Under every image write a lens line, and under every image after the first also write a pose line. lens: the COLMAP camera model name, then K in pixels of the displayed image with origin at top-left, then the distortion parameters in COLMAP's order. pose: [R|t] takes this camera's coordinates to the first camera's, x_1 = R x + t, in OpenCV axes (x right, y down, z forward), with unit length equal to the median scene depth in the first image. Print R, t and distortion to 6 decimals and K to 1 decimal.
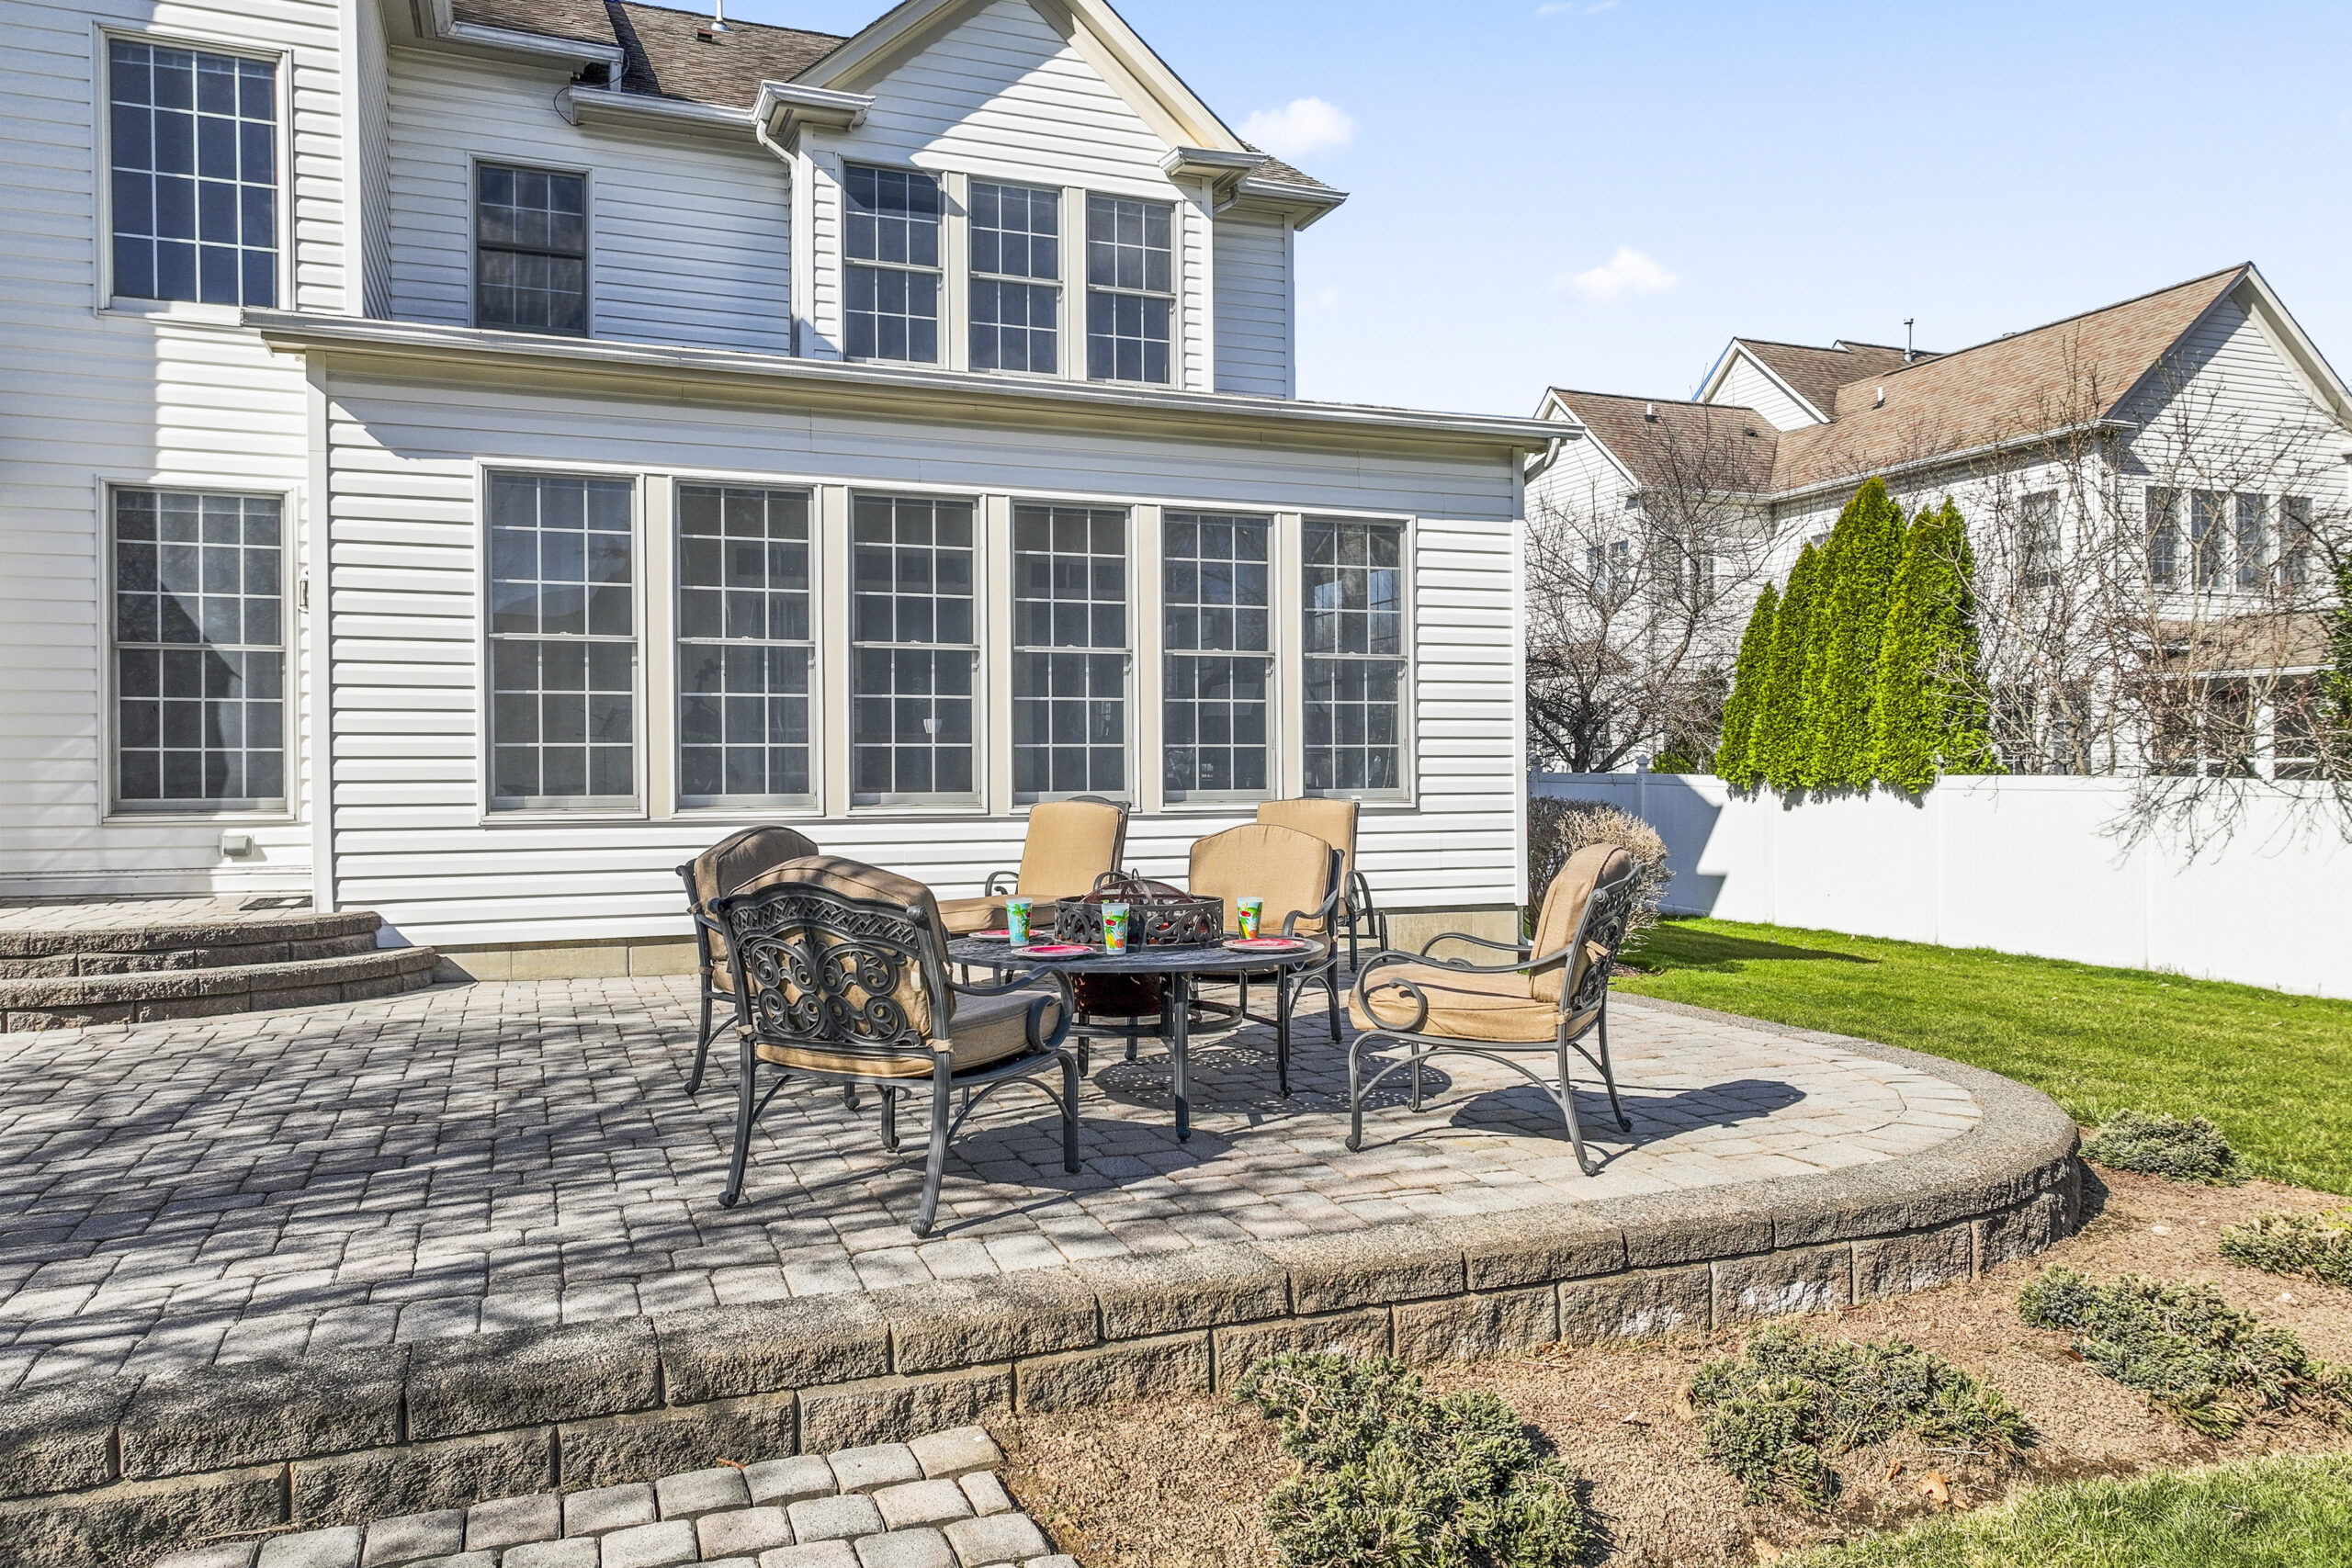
lens RADIAL K [[1648.1, 0, 1159.0], [0, 1648.1, 775.4], [0, 0, 1]] dist [0.003156, 0.004816]
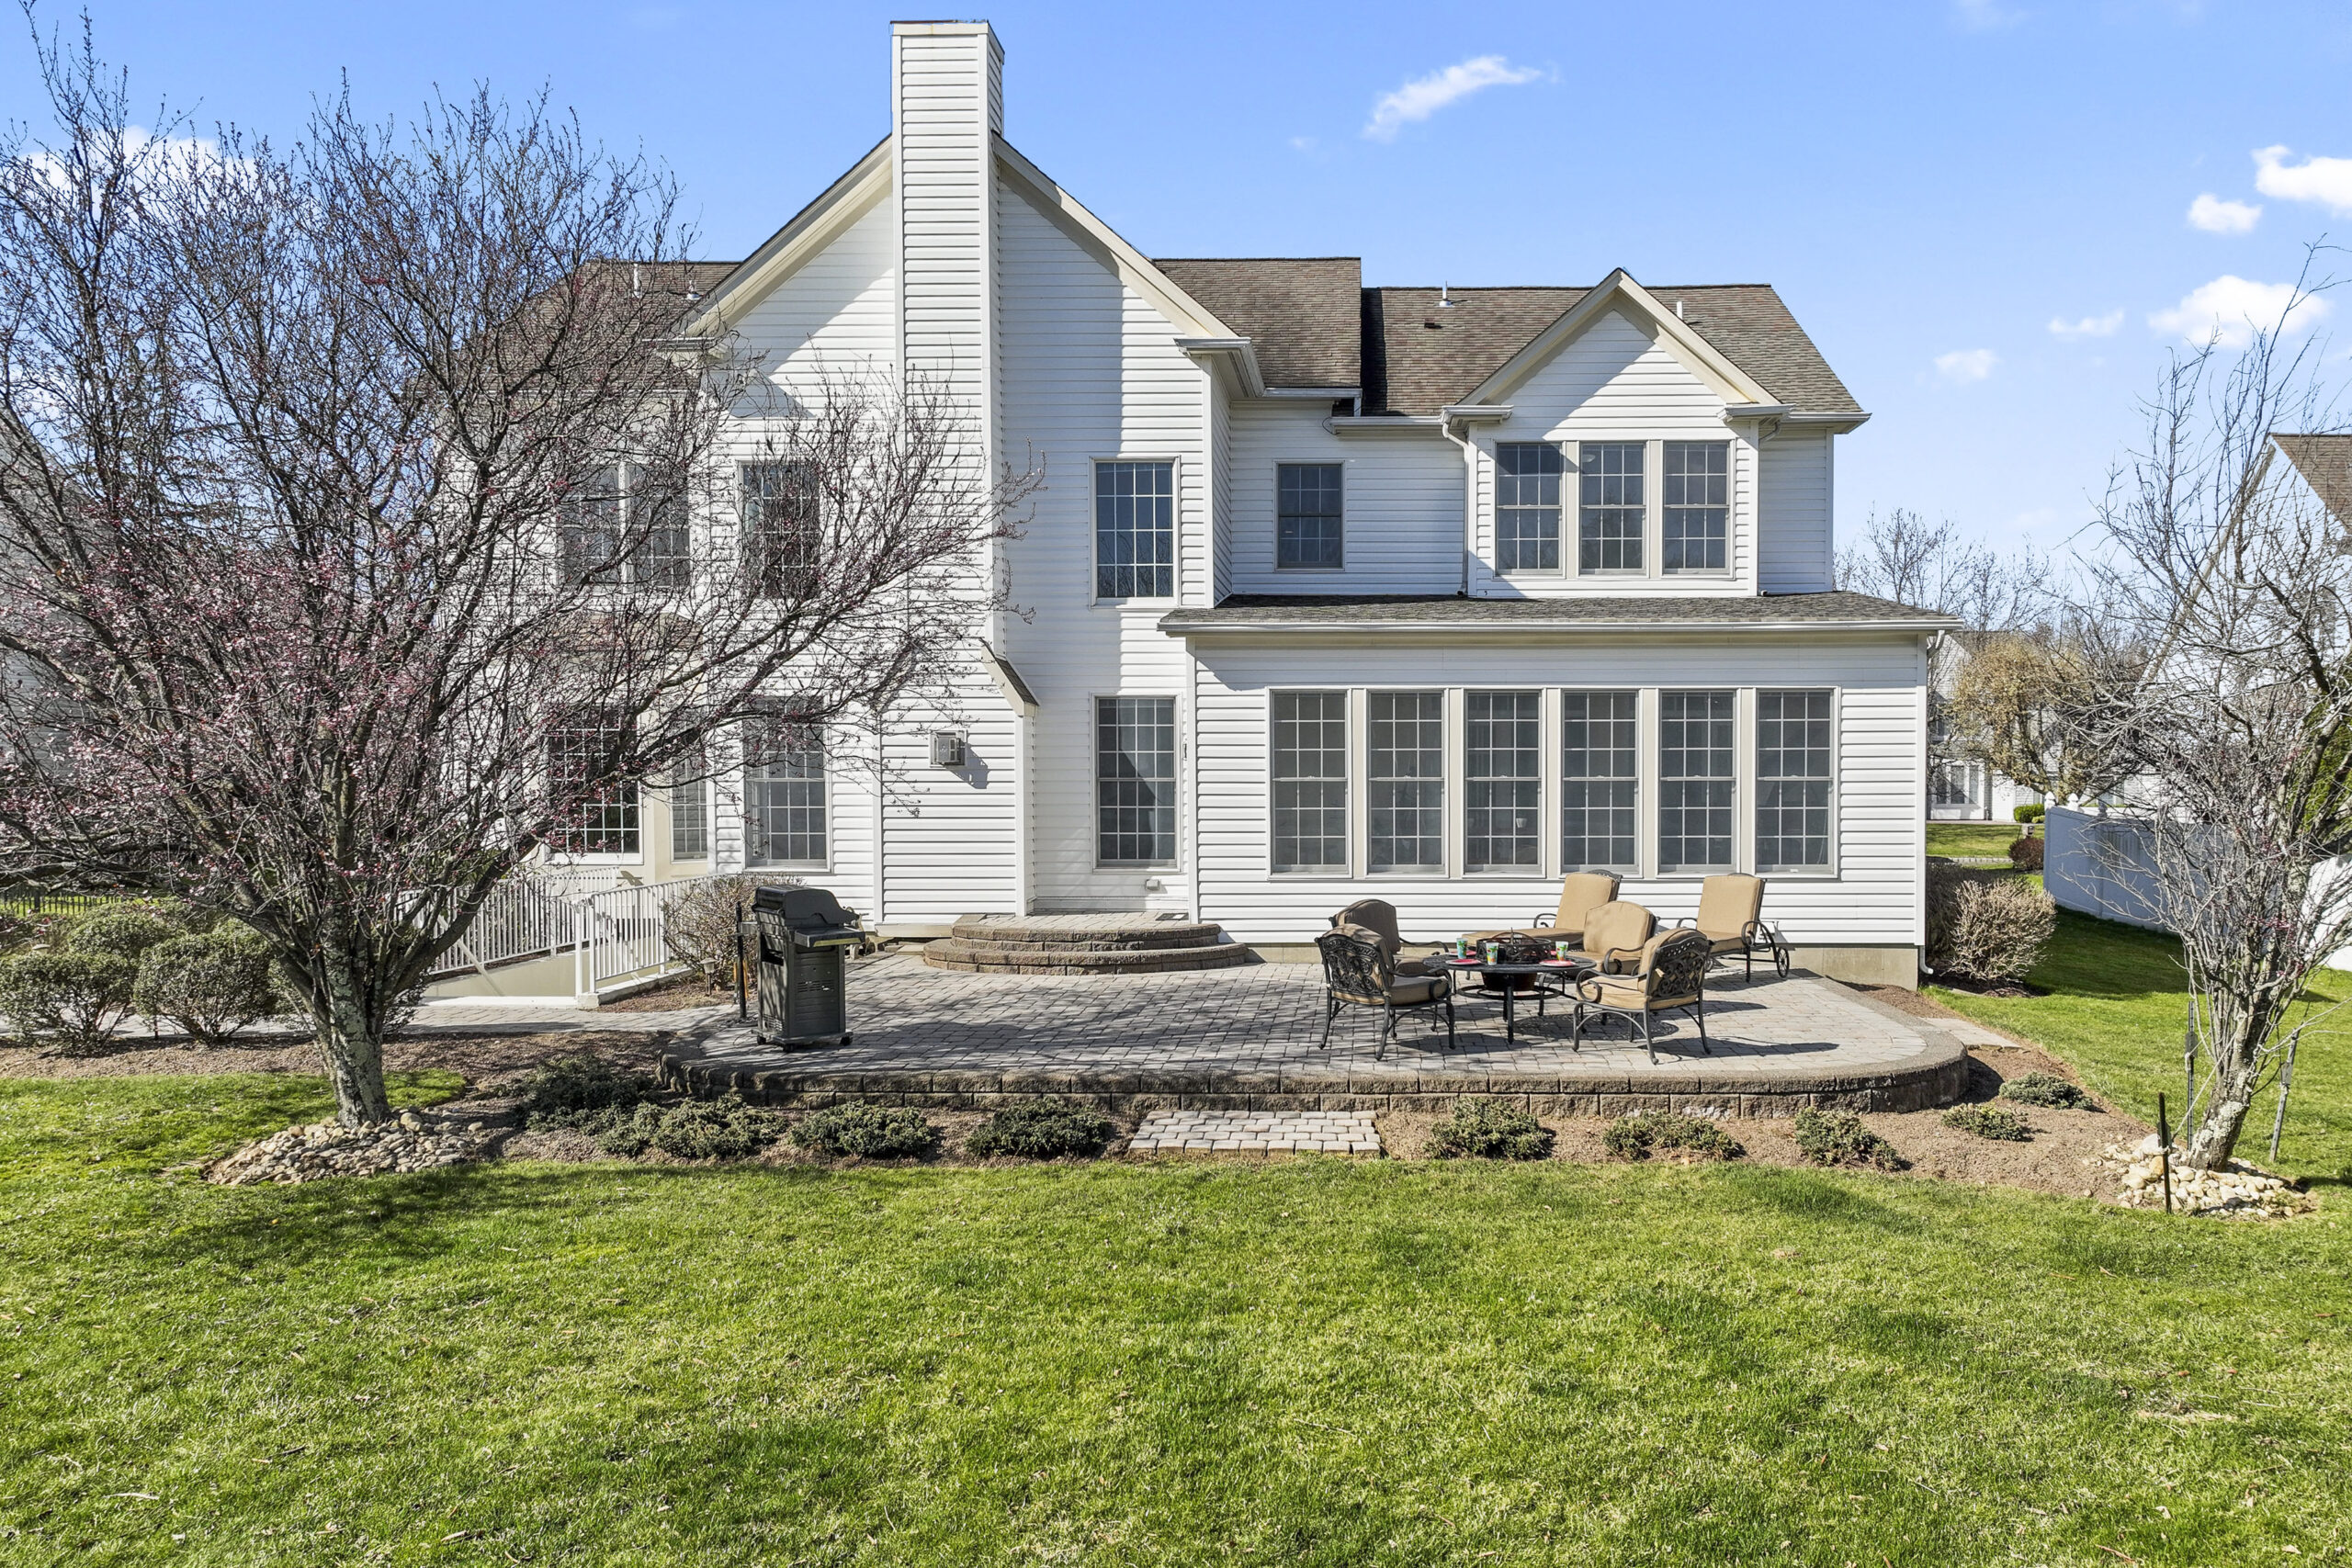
lens RADIAL K [[1725.5, 0, 1331.7], [0, 1725.5, 816.4], [0, 0, 1]] dist [0.002730, 0.000481]
pose [[0.923803, 0.015300, -0.382562, 0.379119], [-0.003525, 0.999499, 0.031461, -0.097181], [0.382852, -0.027715, 0.923394, -0.733049]]
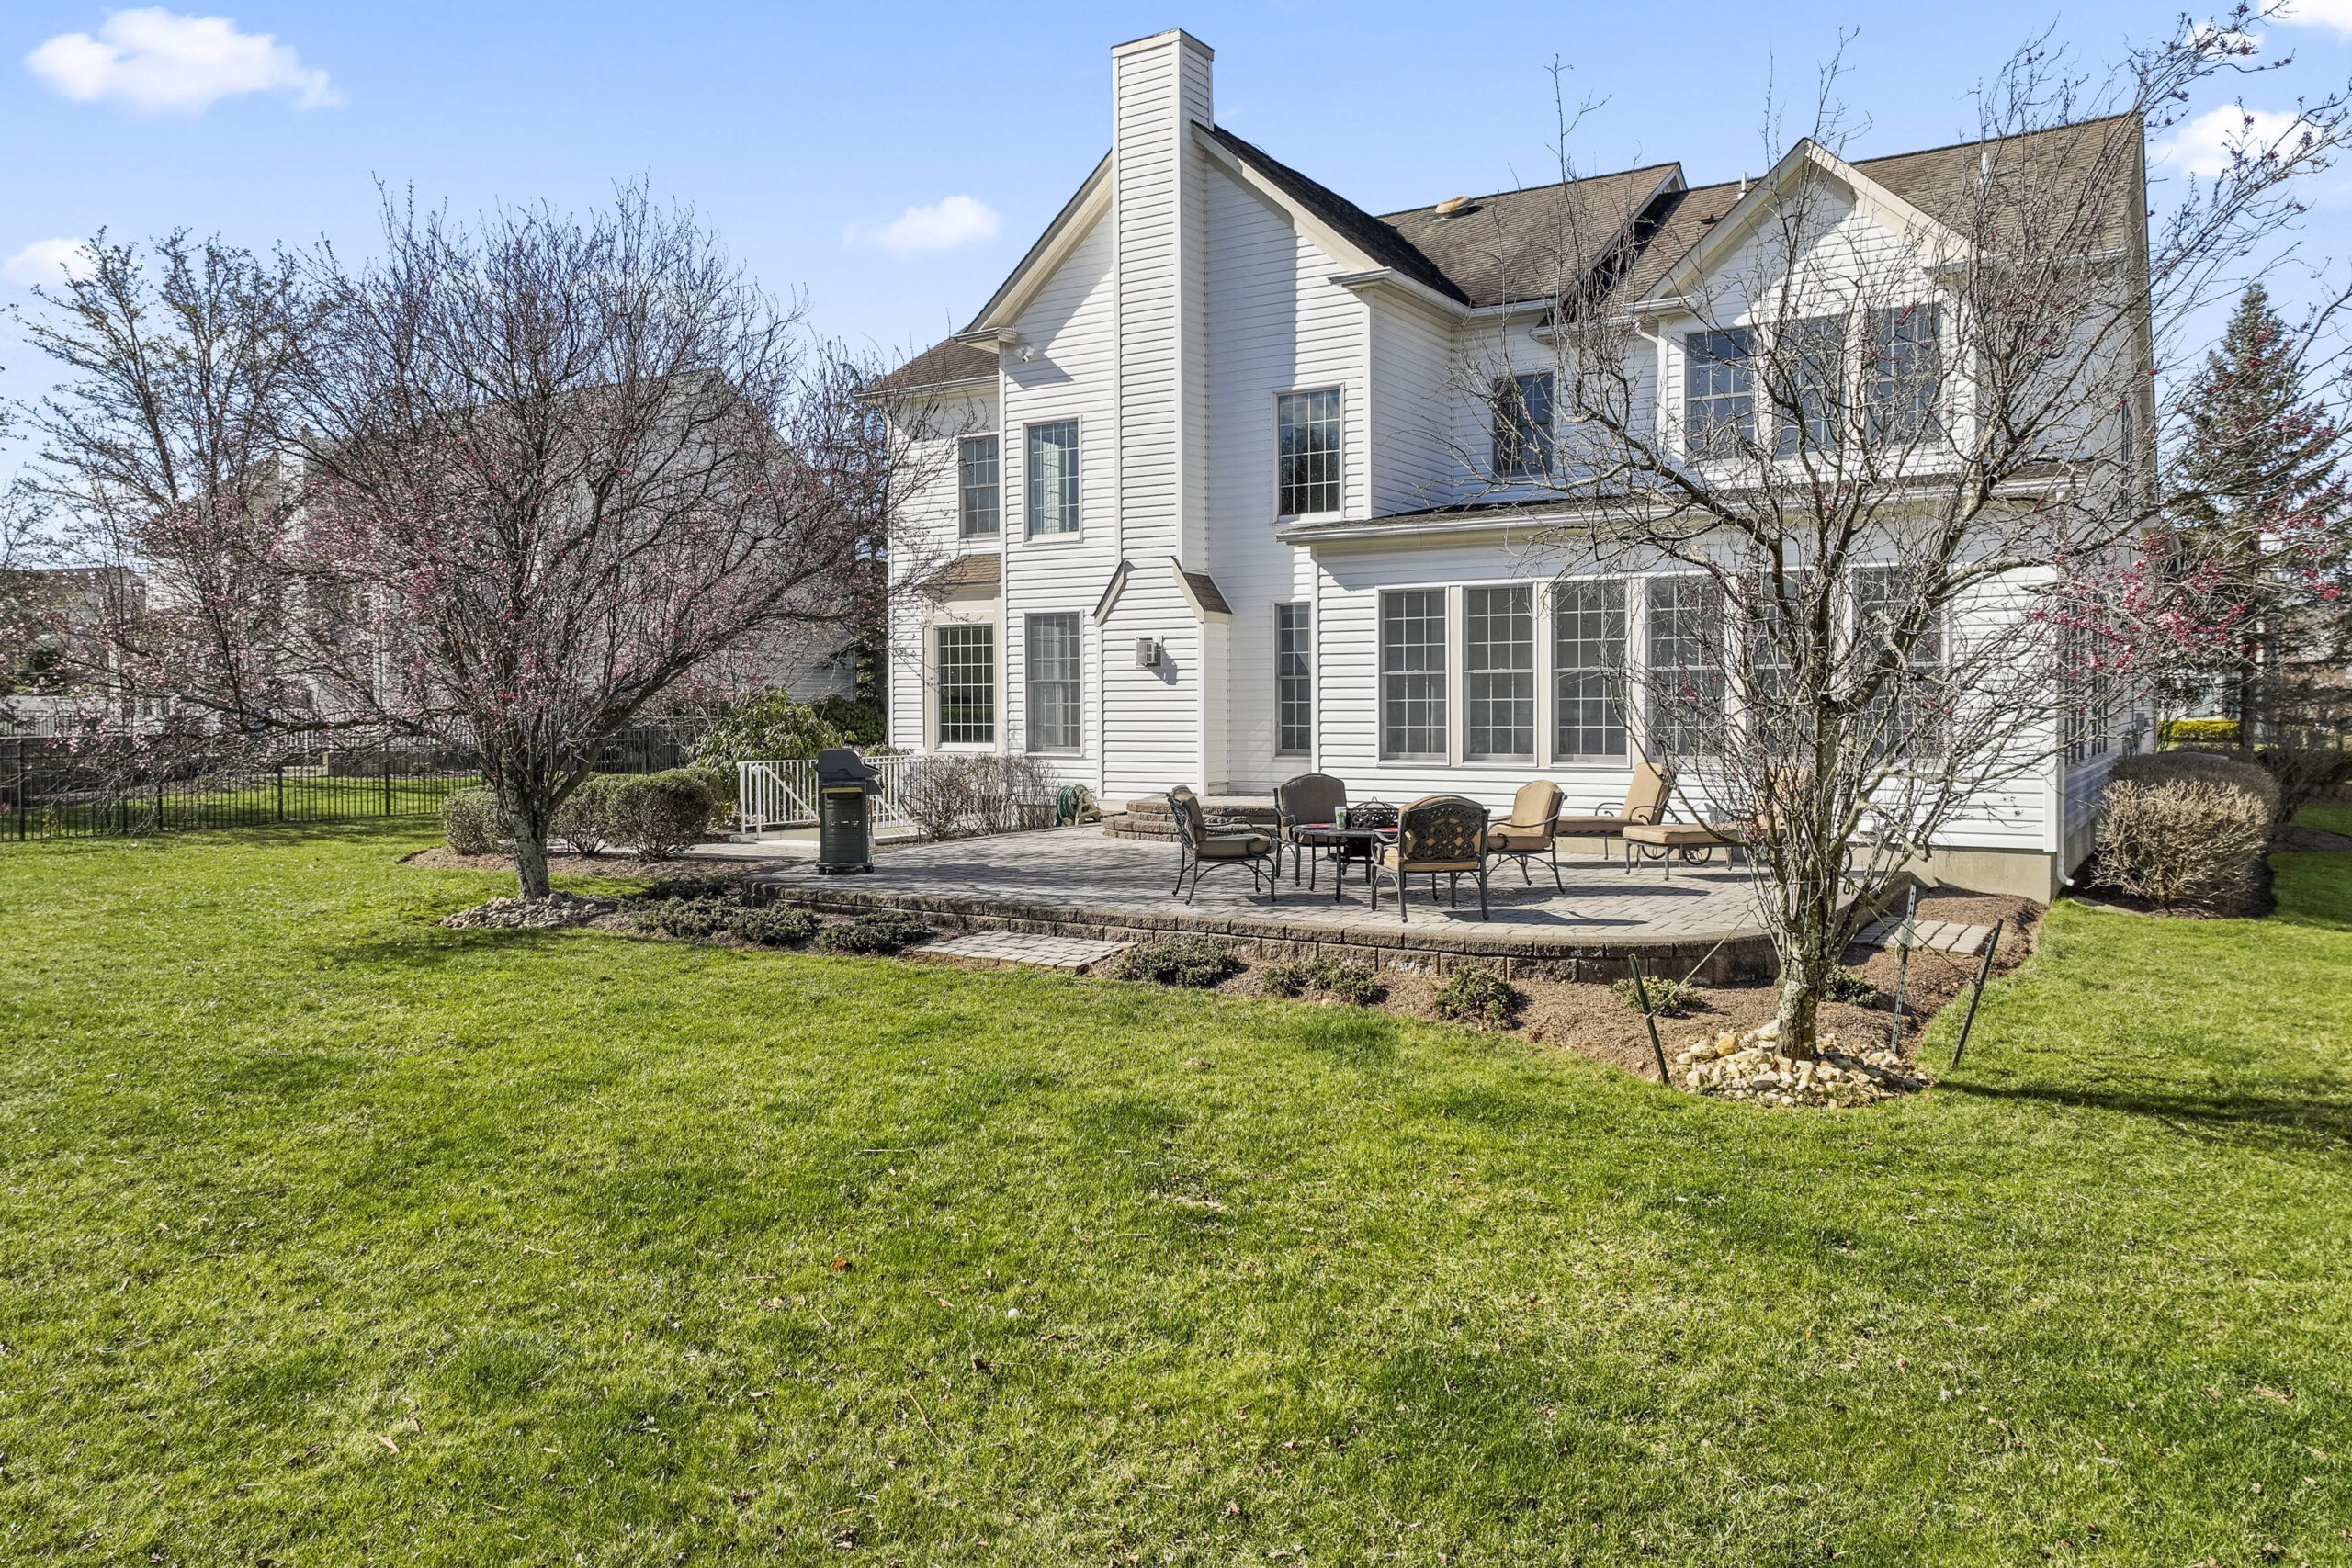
lens RADIAL K [[1671.5, 0, 1173.8], [0, 1671.5, 724.9], [0, 0, 1]] dist [0.008704, 0.001698]
pose [[0.588202, 0.011846, -0.808627, 1.027506], [0.002449, 0.999862, 0.016429, -0.051677], [0.808711, -0.011644, 0.588092, -0.387667]]
